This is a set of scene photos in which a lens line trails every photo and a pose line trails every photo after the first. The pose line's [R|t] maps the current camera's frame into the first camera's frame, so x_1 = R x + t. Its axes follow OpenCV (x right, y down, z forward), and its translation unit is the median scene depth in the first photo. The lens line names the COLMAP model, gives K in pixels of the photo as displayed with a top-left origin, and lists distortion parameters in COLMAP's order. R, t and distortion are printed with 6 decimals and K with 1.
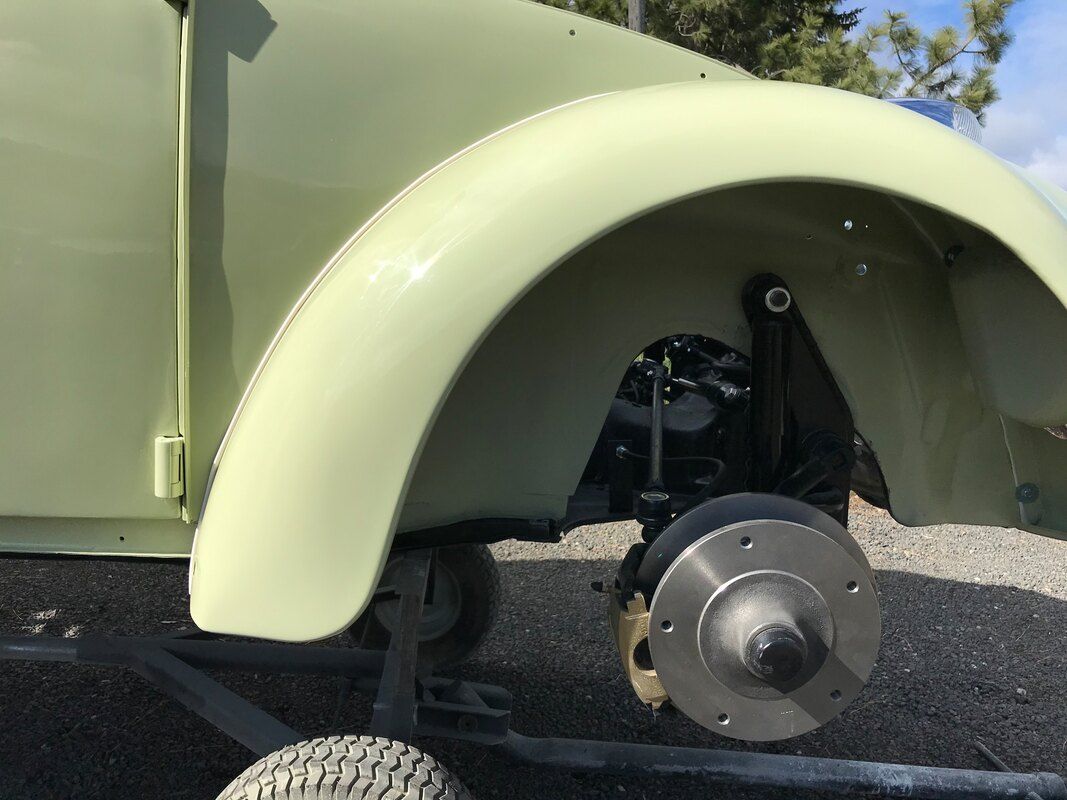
lens RADIAL K [[893.0, 0, 537.1], [0, 893.0, 395.3], [0, 0, 1]] dist [0.010754, -0.000289]
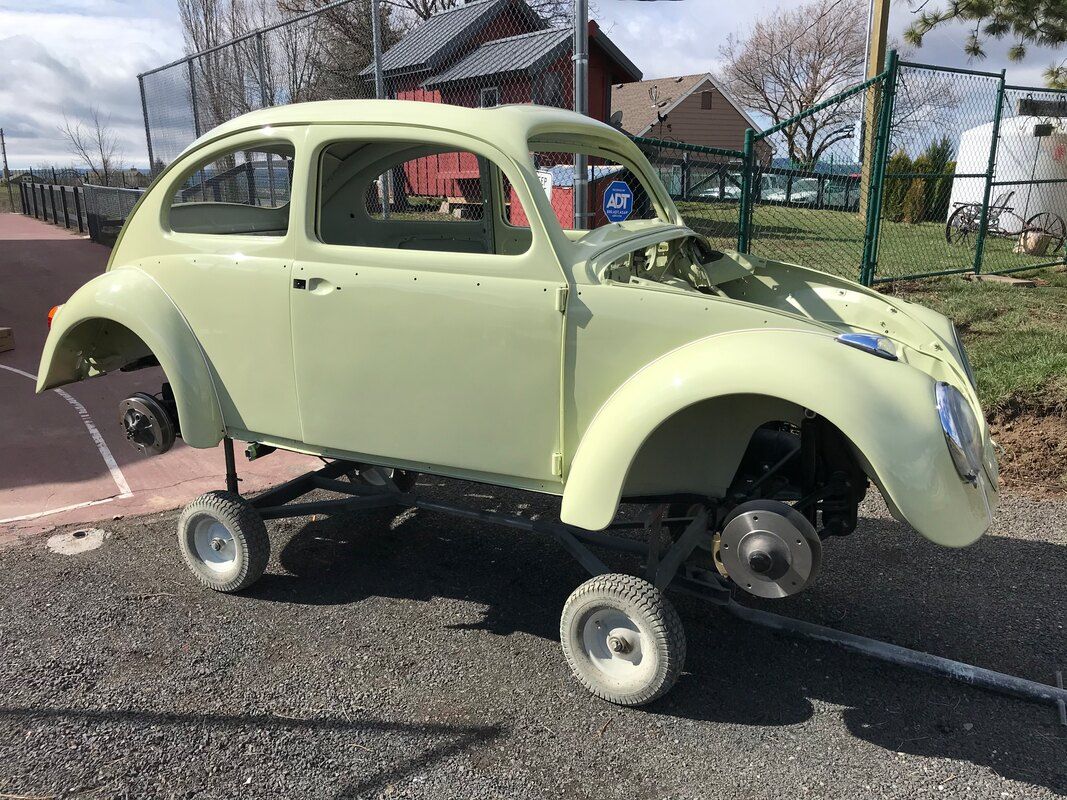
lens RADIAL K [[893.0, 0, 532.1], [0, 893.0, 399.6], [0, 0, 1]] dist [0.010754, -0.000289]
pose [[0.874583, 0.071992, -0.479501, 0.831453], [-0.027914, 0.994752, 0.098439, -0.386129], [0.484071, -0.072708, 0.872003, -1.434031]]
